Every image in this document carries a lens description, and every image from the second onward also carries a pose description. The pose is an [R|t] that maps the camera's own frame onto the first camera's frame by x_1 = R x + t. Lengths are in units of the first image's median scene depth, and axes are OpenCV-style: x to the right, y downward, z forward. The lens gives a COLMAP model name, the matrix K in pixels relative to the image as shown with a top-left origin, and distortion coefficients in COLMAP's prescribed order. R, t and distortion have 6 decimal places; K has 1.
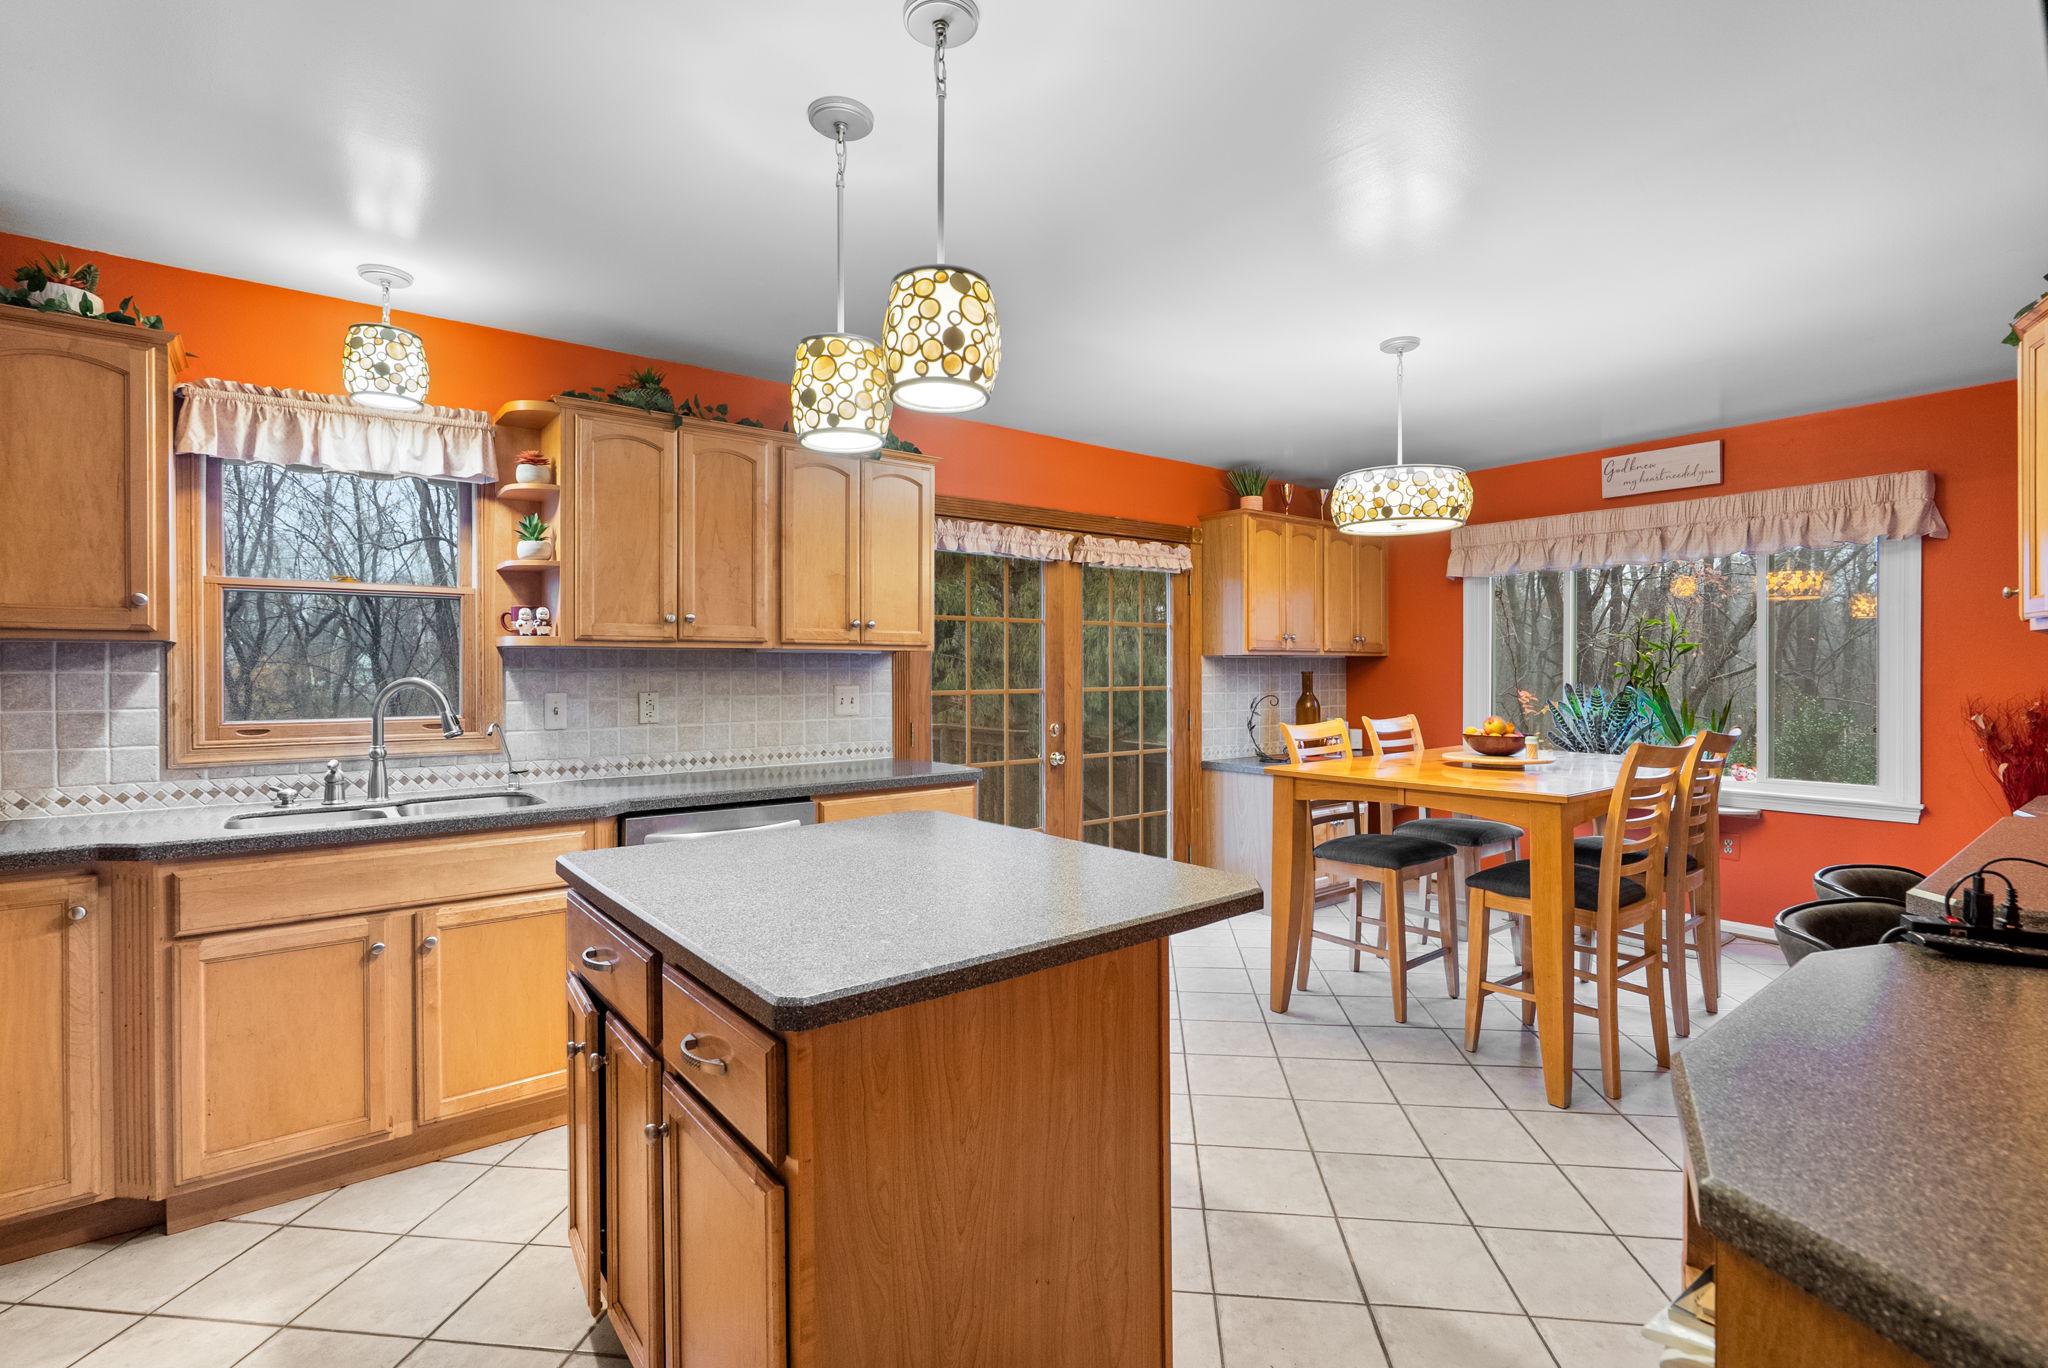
lens RADIAL K [[940.9, 0, 1031.0], [0, 940.9, 679.3], [0, 0, 1]] dist [0.003882, 0.000559]
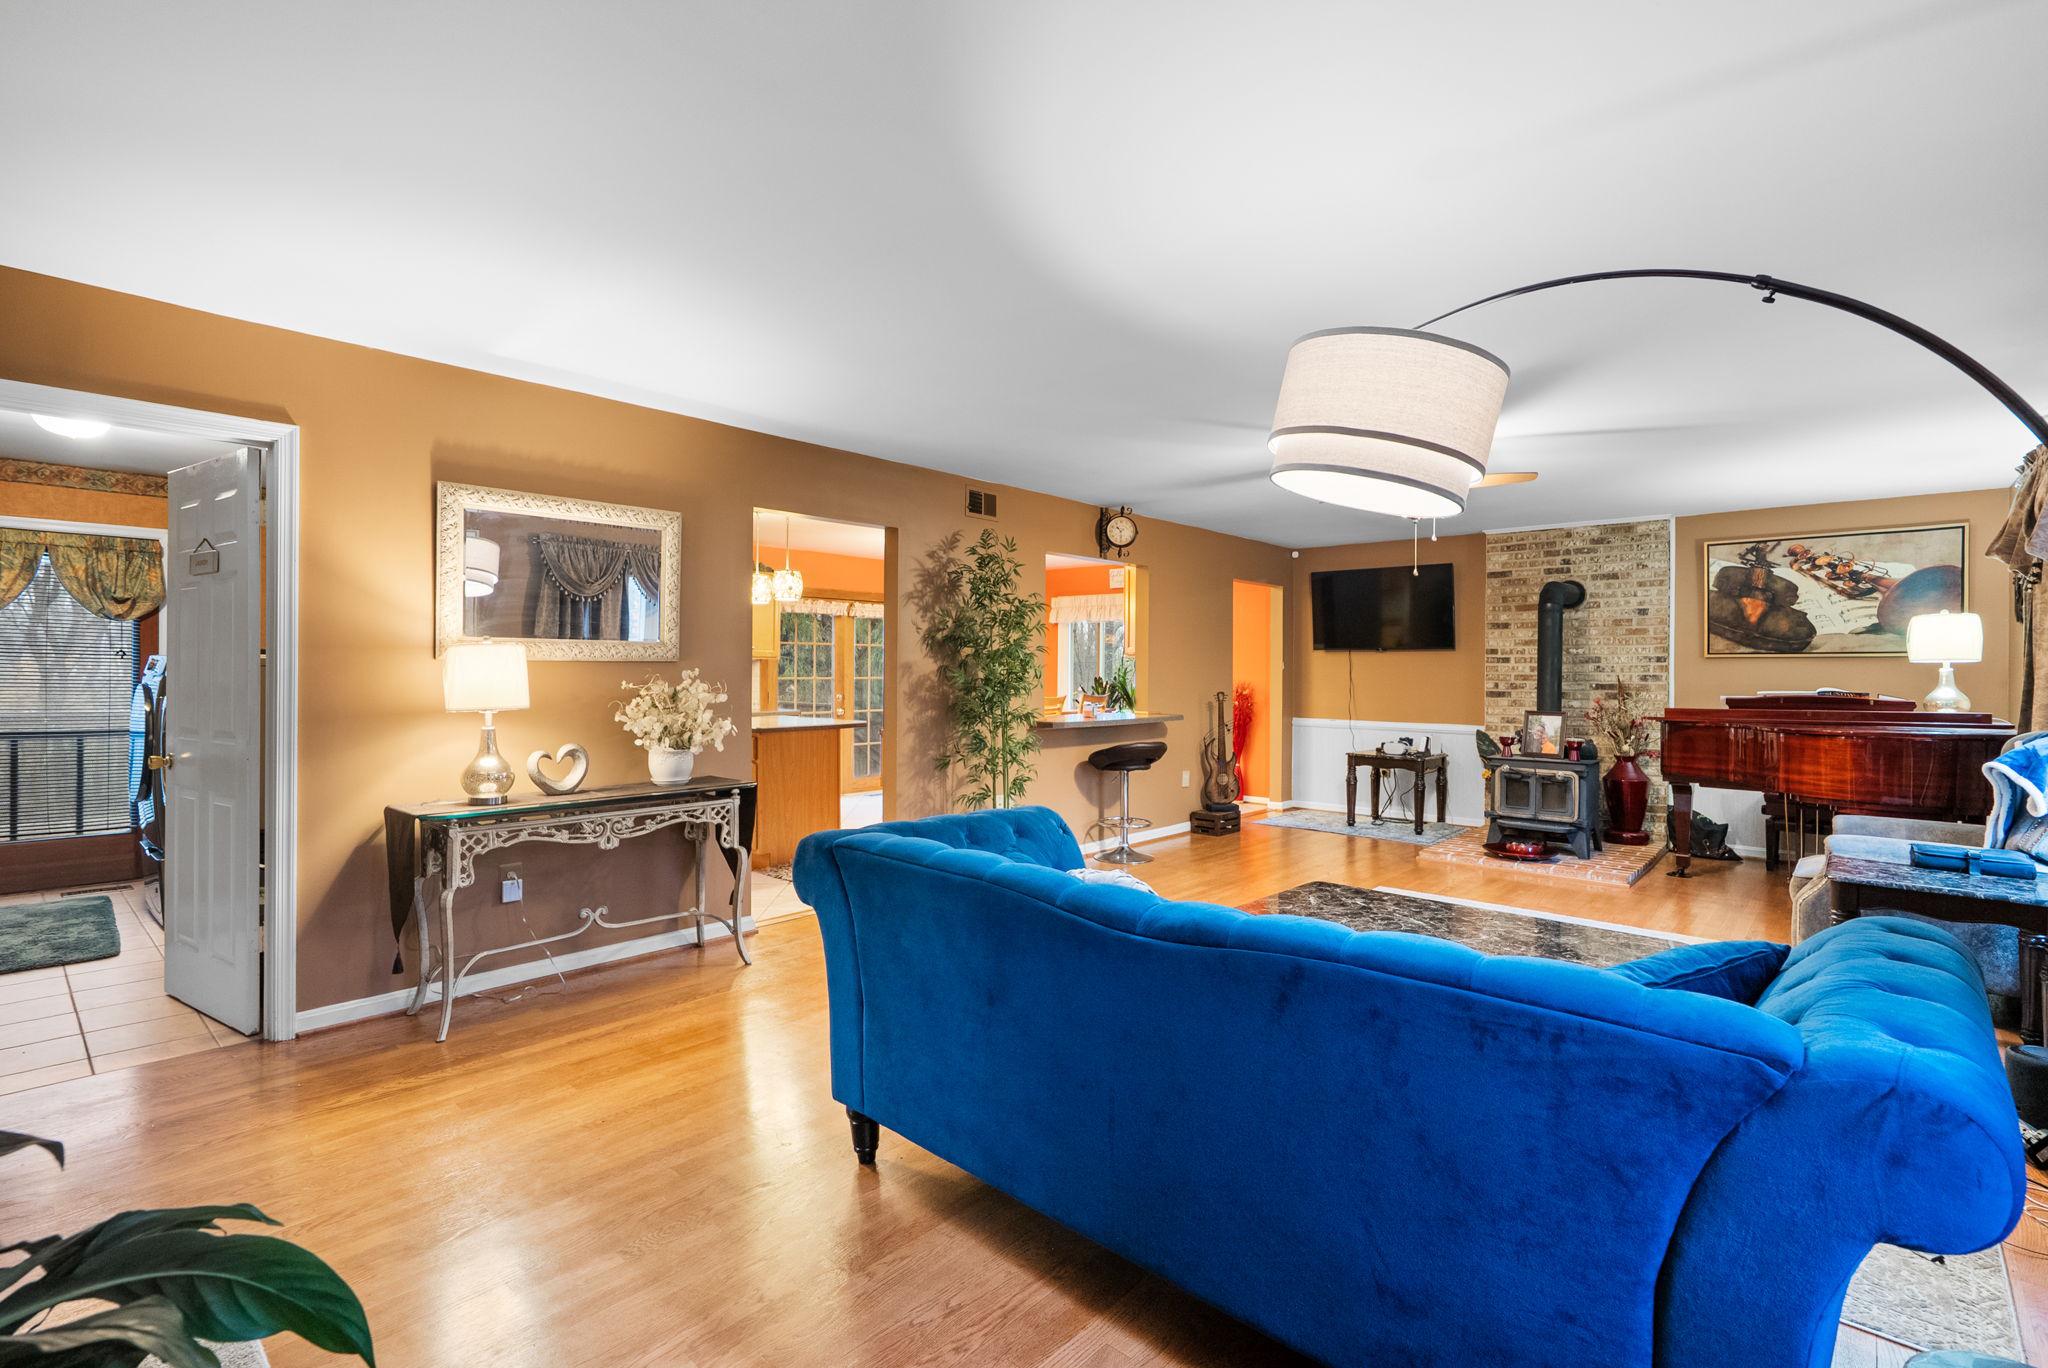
lens RADIAL K [[940.9, 0, 1022.5], [0, 940.9, 678.5], [0, 0, 1]] dist [0.003882, 0.000559]
pose [[0.986516, 0.008400, 0.163447, 0.083737], [-0.008094, 0.999964, -0.002538, 0.014651], [-0.163462, 0.001181, 0.986549, -1.092541]]
